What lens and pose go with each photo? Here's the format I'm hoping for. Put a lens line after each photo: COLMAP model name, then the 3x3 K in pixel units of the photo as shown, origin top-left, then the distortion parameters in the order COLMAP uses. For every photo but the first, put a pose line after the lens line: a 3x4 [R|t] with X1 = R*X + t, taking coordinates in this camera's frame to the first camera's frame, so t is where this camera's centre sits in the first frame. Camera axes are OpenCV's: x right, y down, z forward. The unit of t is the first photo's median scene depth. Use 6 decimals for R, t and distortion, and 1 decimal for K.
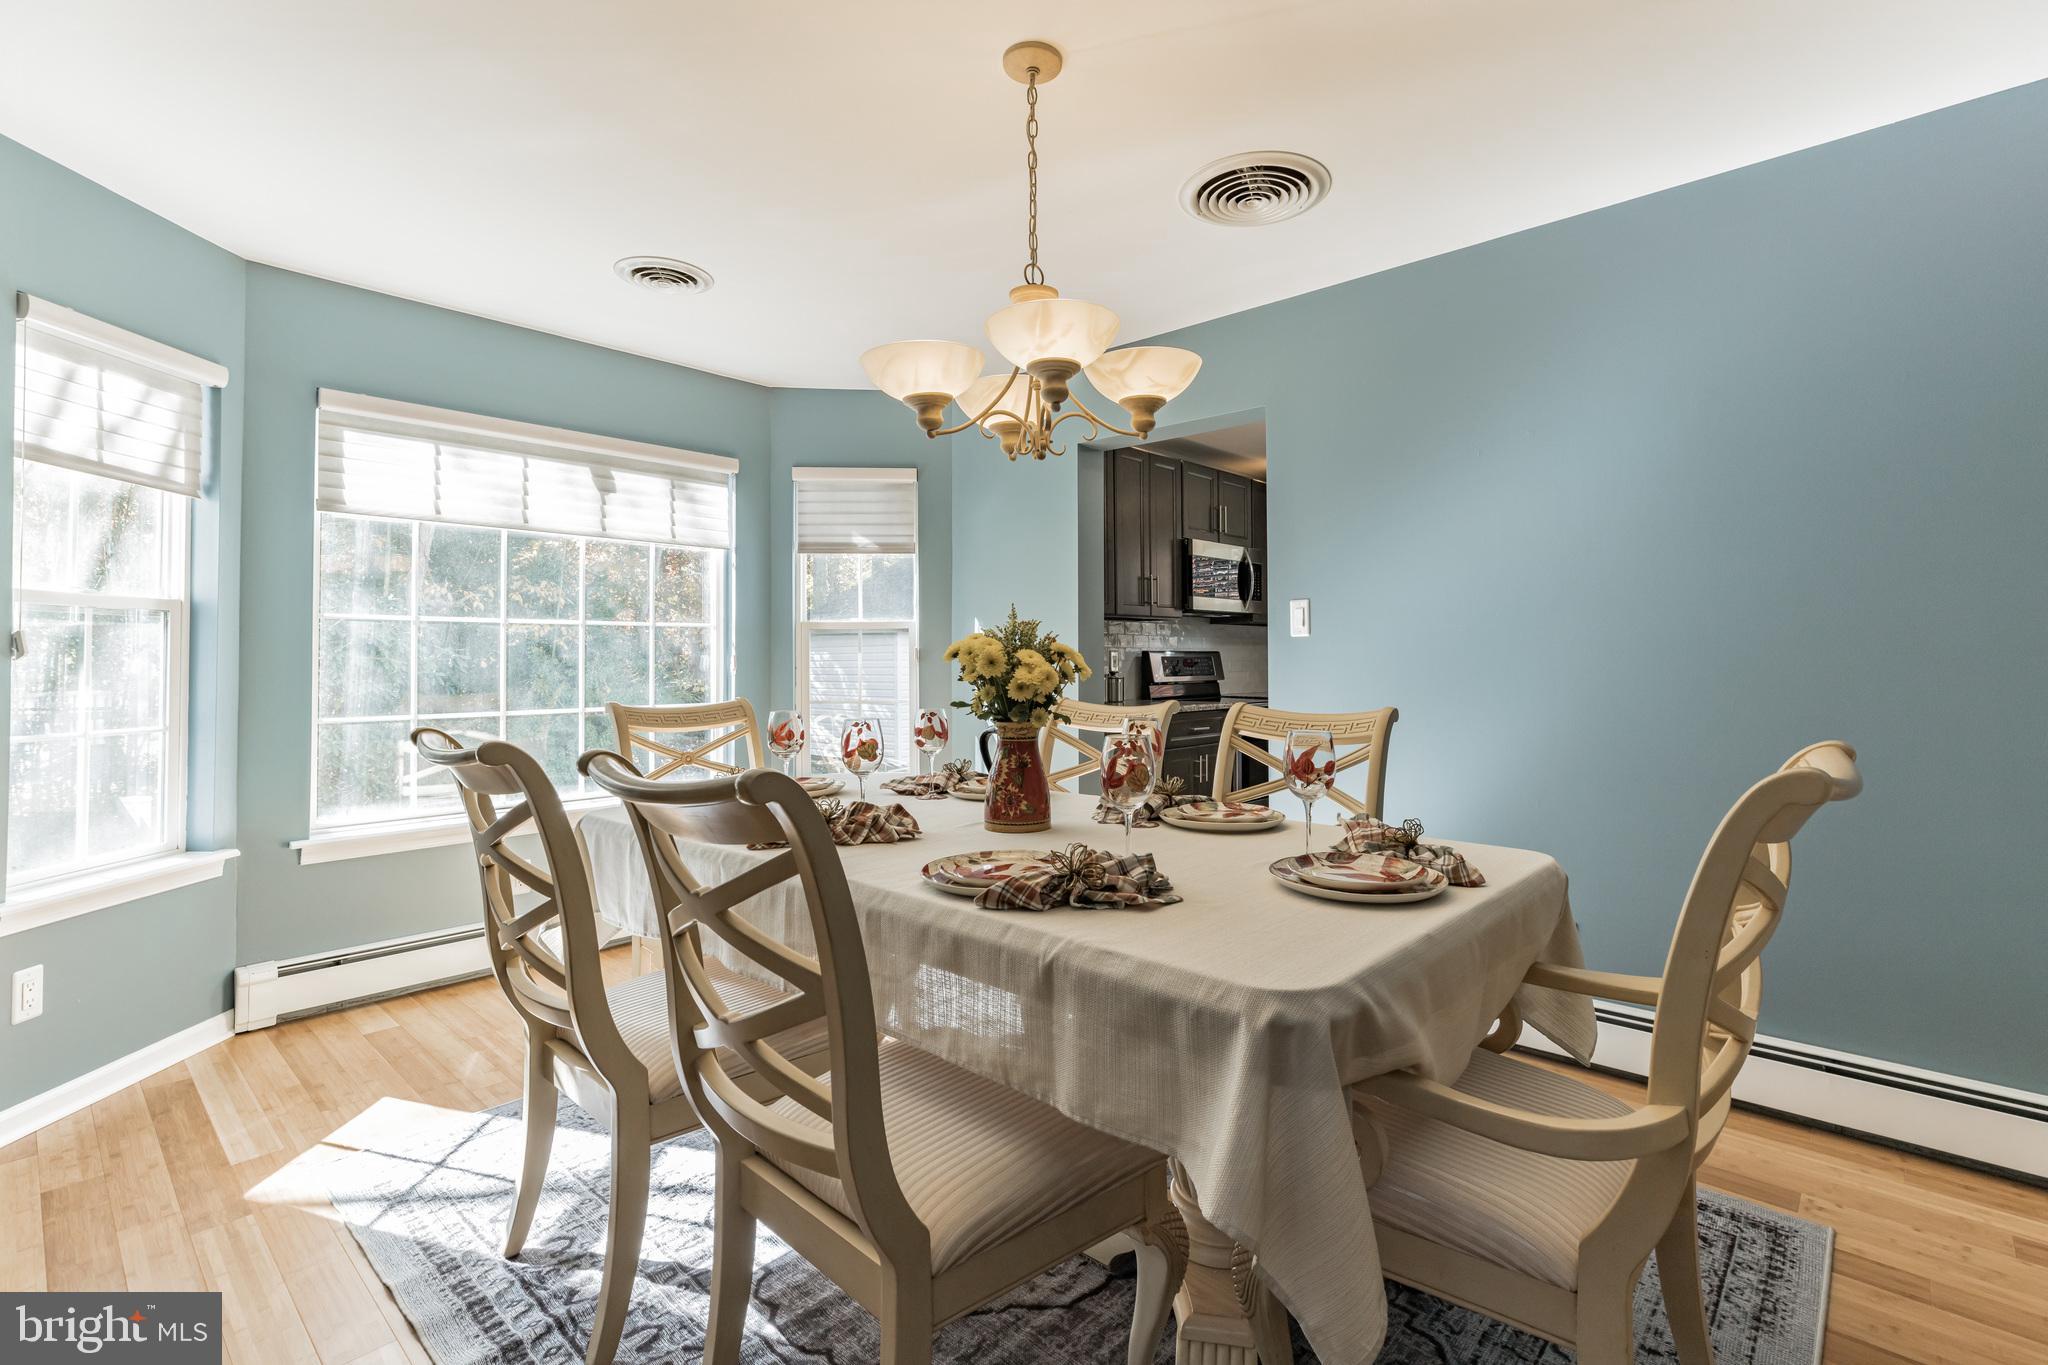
lens RADIAL K [[918.1, 0, 1025.8], [0, 918.1, 673.9], [0, 0, 1]] dist [0.011735, -0.000612]
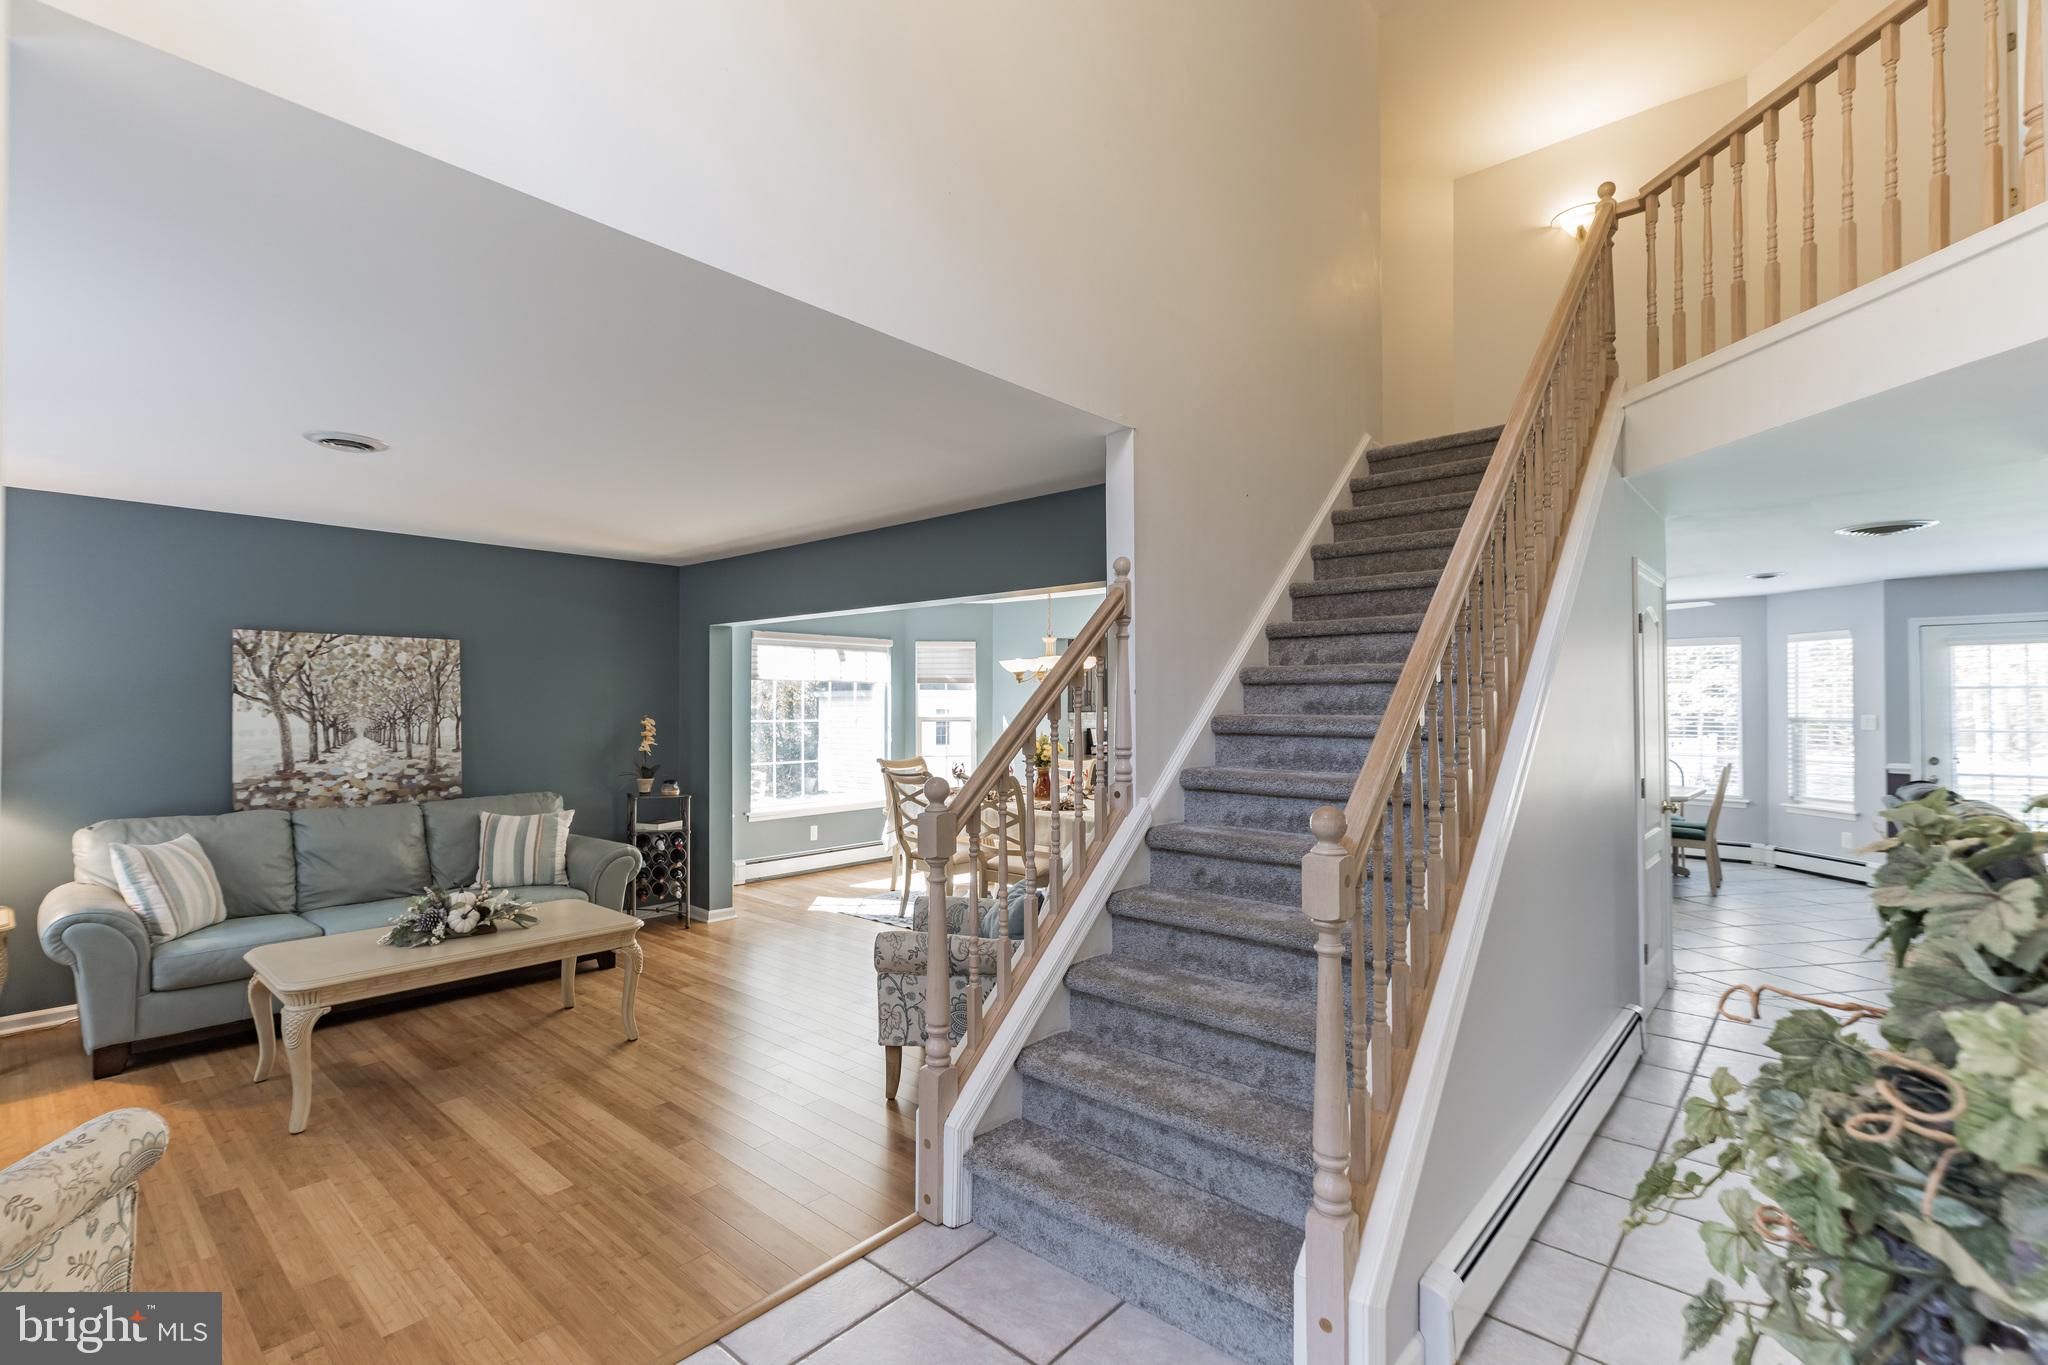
lens RADIAL K [[918.1, 0, 1025.8], [0, 918.1, 673.9], [0, 0, 1]] dist [0.011735, -0.000612]
pose [[0.998923, 0.012171, 0.044772, -0.099139], [-0.010011, 0.998790, -0.048152, -0.057829], [-0.045304, 0.047652, 0.997836, -1.066197]]
